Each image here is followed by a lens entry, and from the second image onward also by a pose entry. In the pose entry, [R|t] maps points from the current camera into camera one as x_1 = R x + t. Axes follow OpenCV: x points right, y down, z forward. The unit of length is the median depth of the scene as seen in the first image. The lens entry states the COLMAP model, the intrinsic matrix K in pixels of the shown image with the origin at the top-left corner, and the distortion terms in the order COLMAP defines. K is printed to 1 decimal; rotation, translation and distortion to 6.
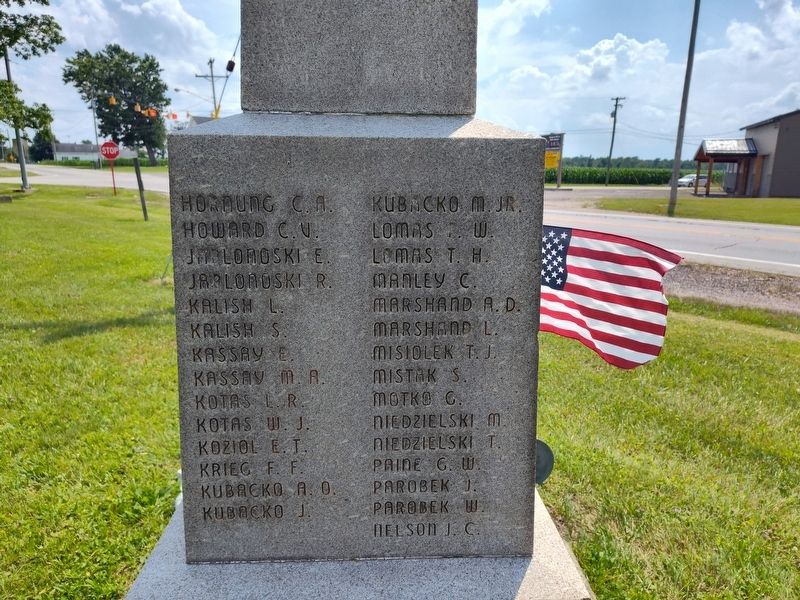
lens RADIAL K [[564.5, 0, 400.0], [0, 564.5, 300.0], [0, 0, 1]] dist [0.059896, -0.073262]
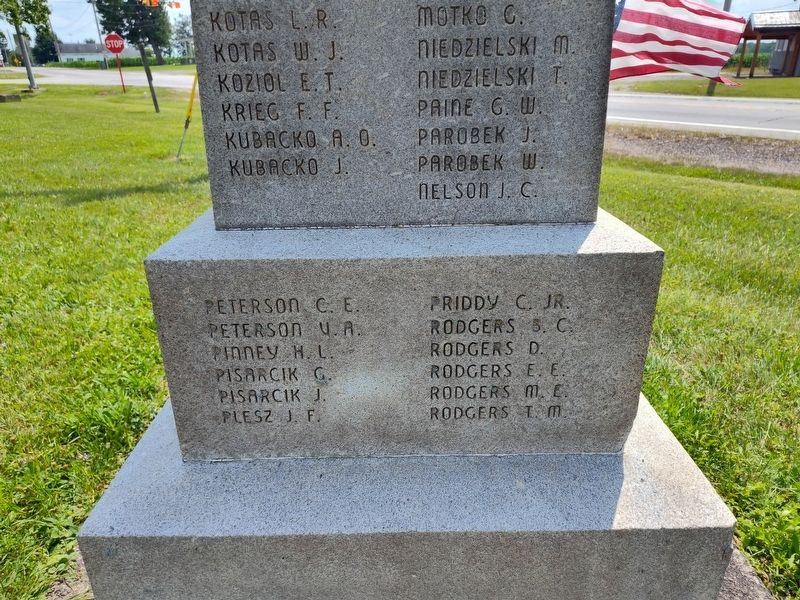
lens RADIAL K [[571.0, 0, 398.3], [0, 571.0, 297.2], [0, 0, 1]] dist [0.013863, -0.003289]
pose [[0.999151, -0.011088, -0.039680, -0.044043], [0.017540, 0.985944, 0.166150, 0.416870], [0.037280, -0.166705, 0.985302, 0.084227]]
